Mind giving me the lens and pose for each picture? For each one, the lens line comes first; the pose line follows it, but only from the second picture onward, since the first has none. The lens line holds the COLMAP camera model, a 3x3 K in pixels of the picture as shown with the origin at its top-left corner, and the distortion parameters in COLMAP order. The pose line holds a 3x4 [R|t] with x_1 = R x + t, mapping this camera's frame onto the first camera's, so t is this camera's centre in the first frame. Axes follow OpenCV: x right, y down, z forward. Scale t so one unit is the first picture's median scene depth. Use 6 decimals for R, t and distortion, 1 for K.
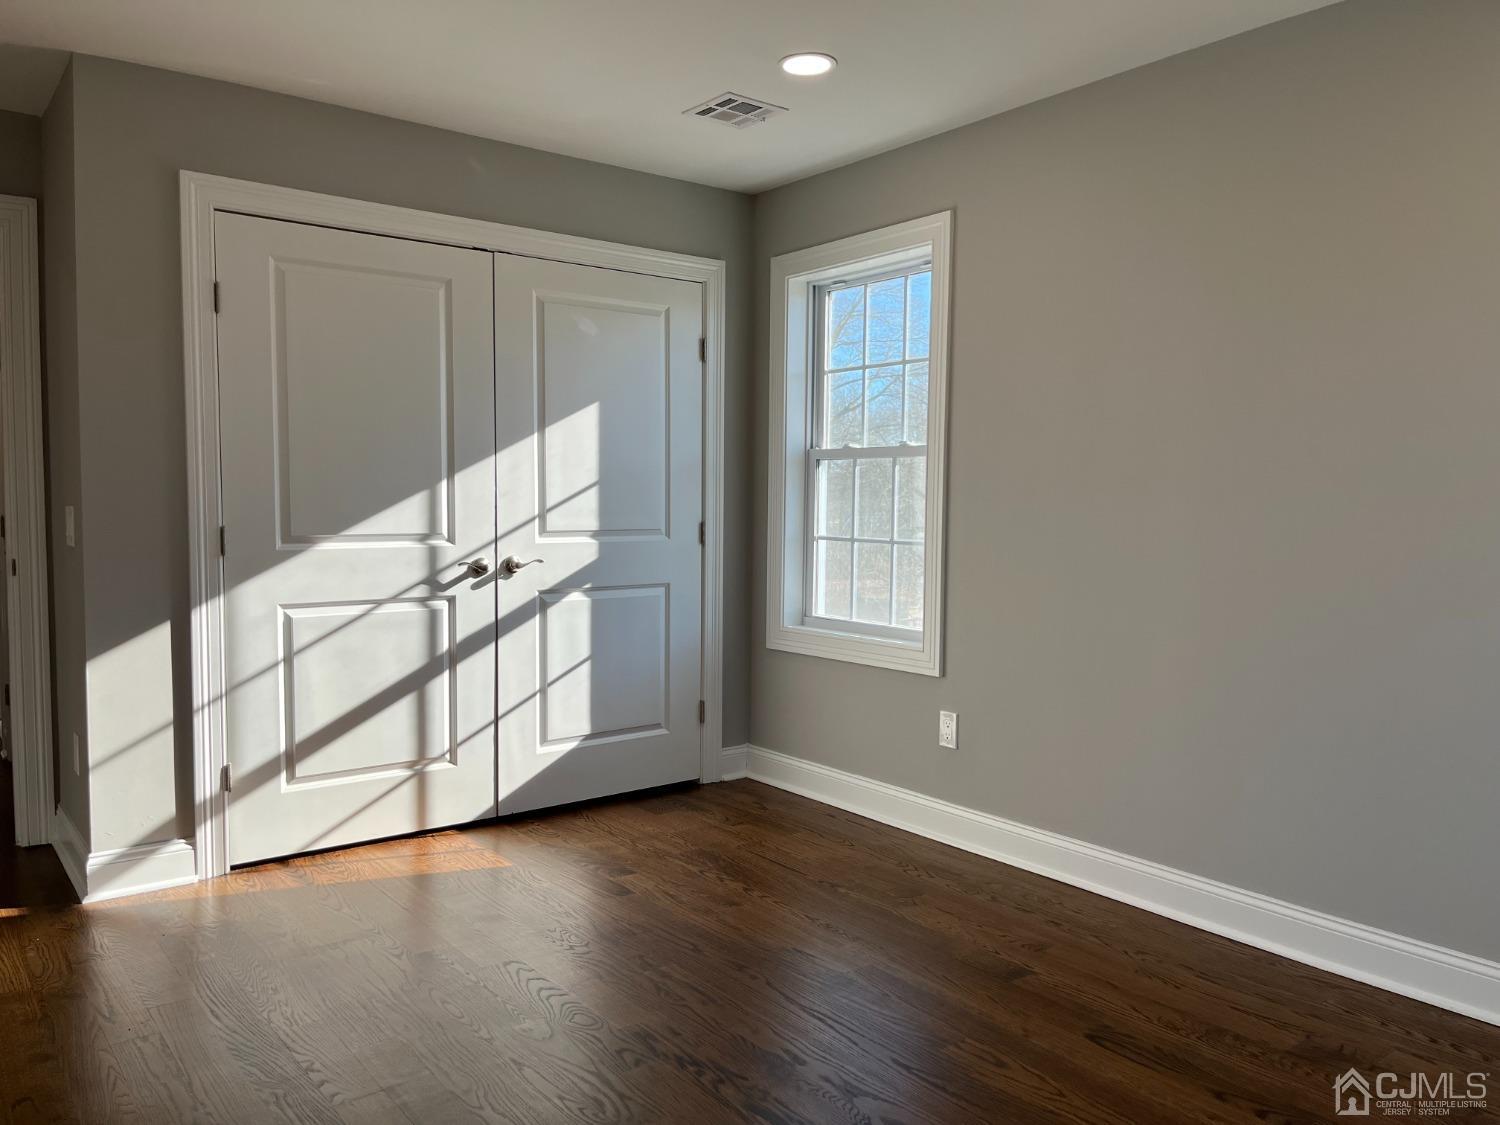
lens RADIAL K [[1146.4, 0, 749.5], [0, 1146.4, 557.9], [0, 0, 1]] dist [0.051407, -0.039356]
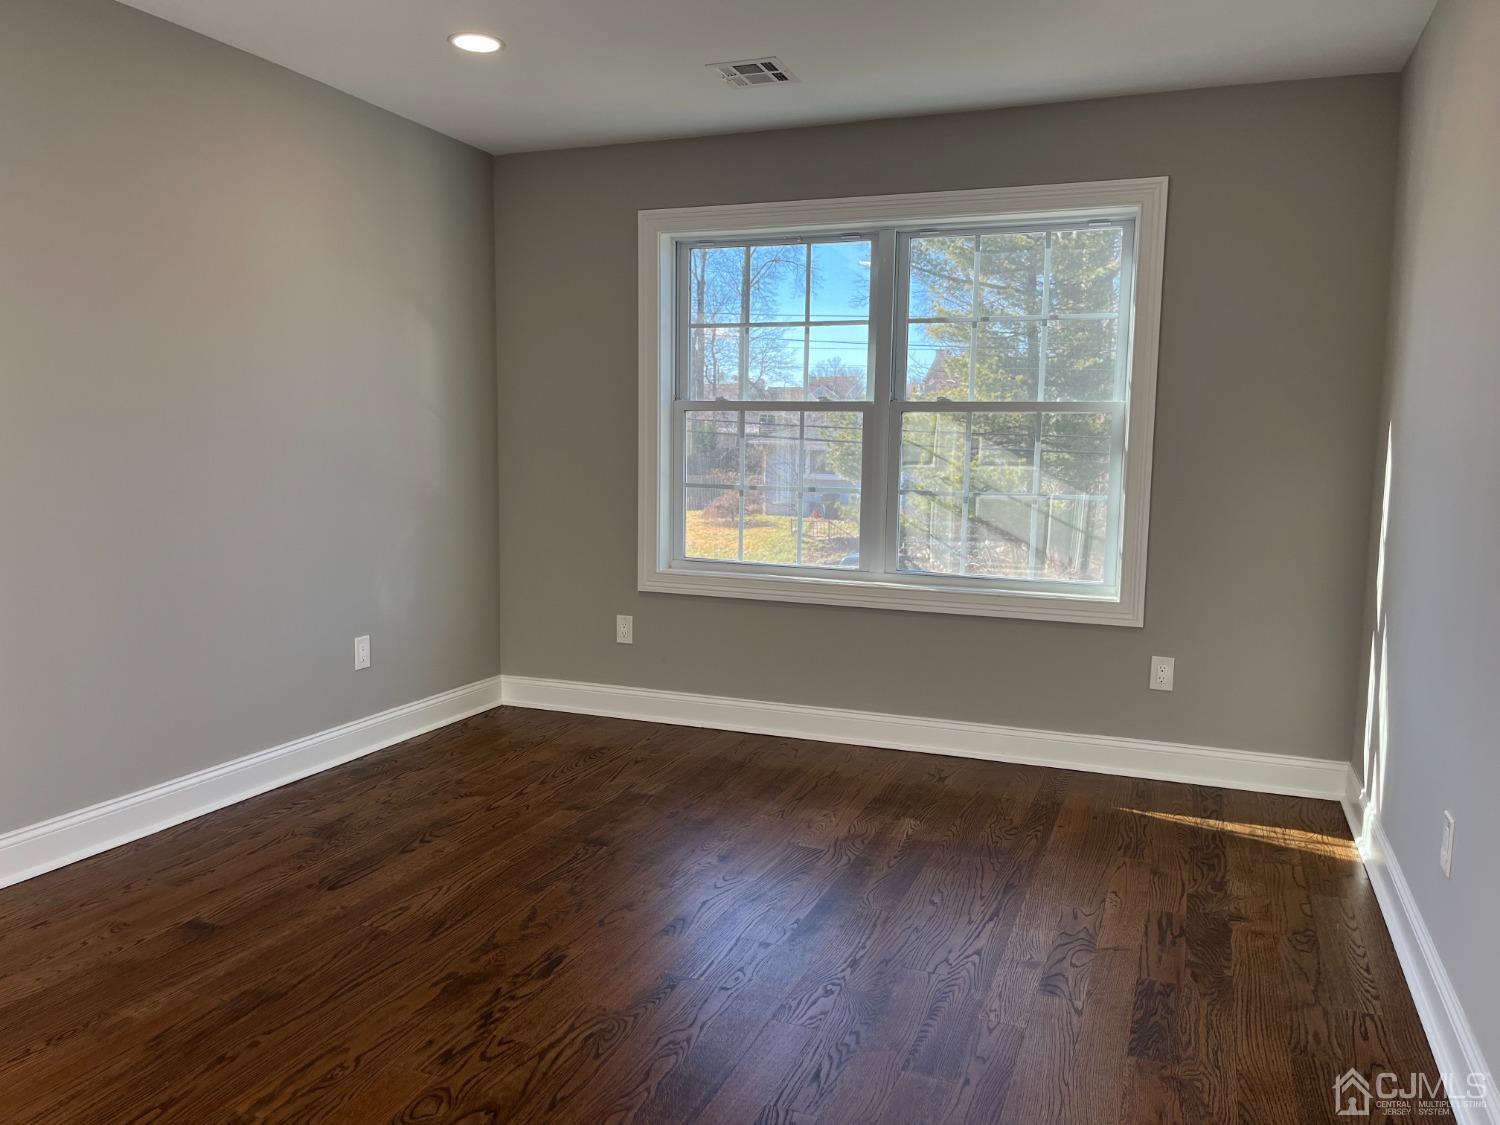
lens RADIAL K [[1146.4, 0, 748.7], [0, 1146.4, 562.0], [0, 0, 1]] dist [0.051407, -0.039356]
pose [[-0.492134, -0.108785, 0.863696, -0.992593], [0.037628, 0.988575, 0.145955, -0.084370], [-0.869706, 0.104329, -0.482418, 1.273029]]
